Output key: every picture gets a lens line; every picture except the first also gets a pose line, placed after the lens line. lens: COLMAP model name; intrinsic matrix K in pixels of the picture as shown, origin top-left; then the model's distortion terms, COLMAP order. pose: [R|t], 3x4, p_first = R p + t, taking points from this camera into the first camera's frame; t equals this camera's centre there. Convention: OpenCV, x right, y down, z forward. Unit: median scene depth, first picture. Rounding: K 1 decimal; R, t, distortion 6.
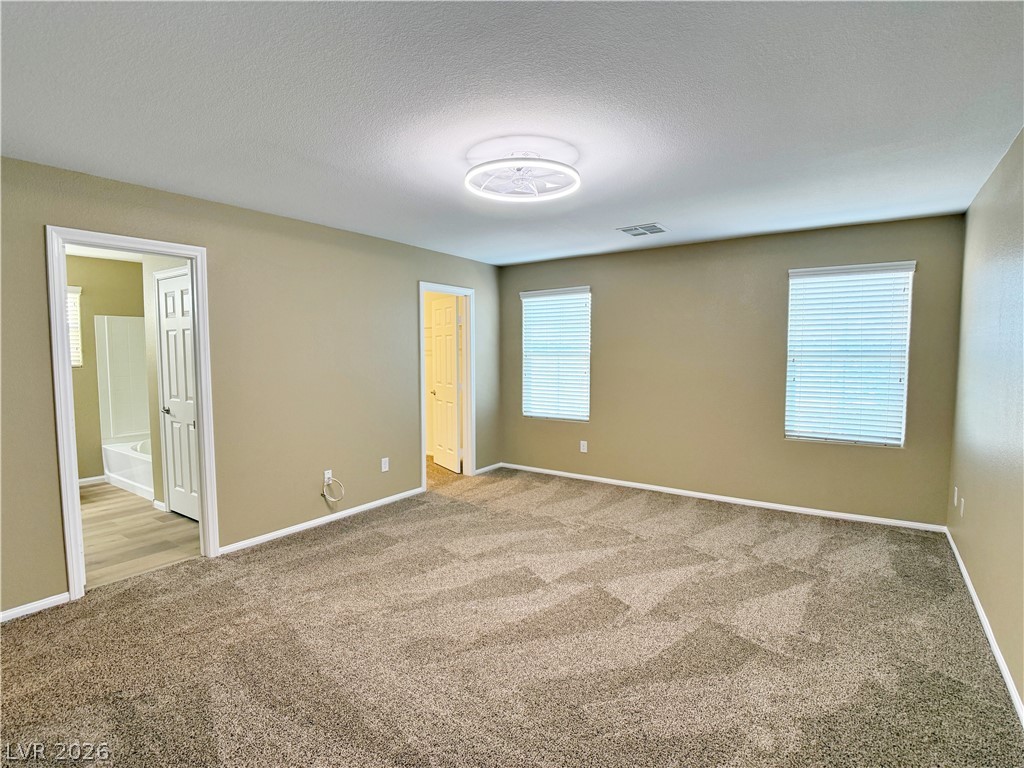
lens RADIAL K [[523.2, 0, 523.1], [0, 523.2, 383.0], [0, 0, 1]] dist [-0.012178, -0.011127]
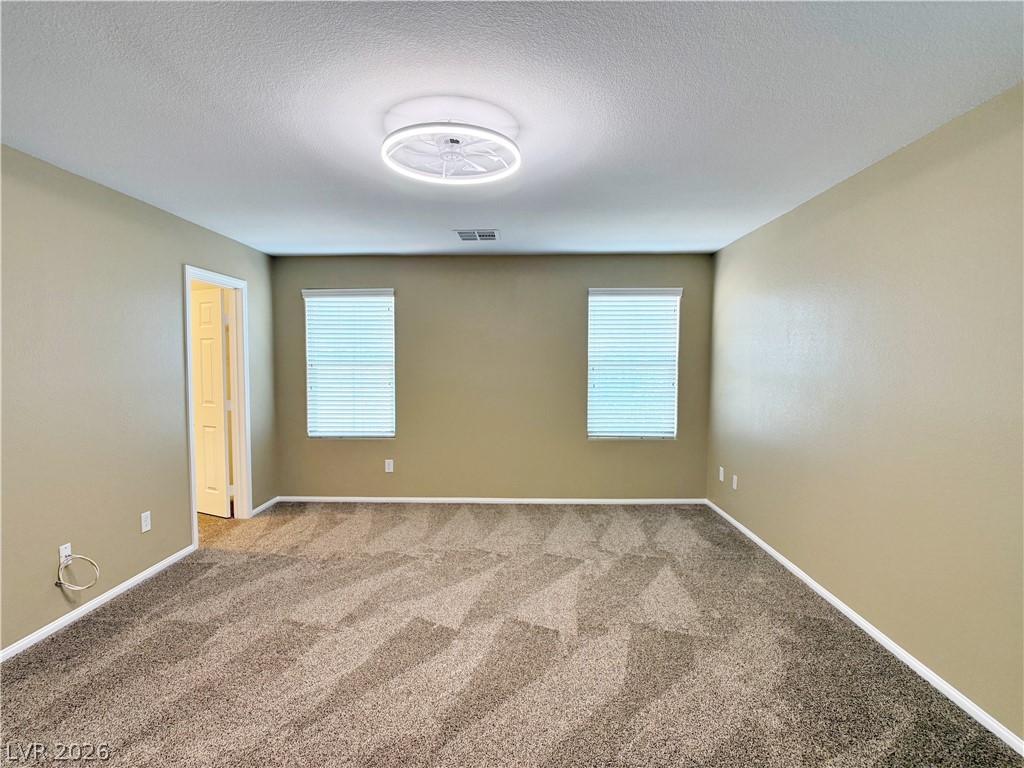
lens RADIAL K [[523.2, 0, 520.0], [0, 523.2, 378.7], [0, 0, 1]] dist [-0.012178, -0.011127]
pose [[0.838265, -0.016788, 0.545005, -0.248002], [0.029766, 0.999444, -0.014997, -0.010620], [-0.544450, 0.028794, 0.838299, 0.160301]]
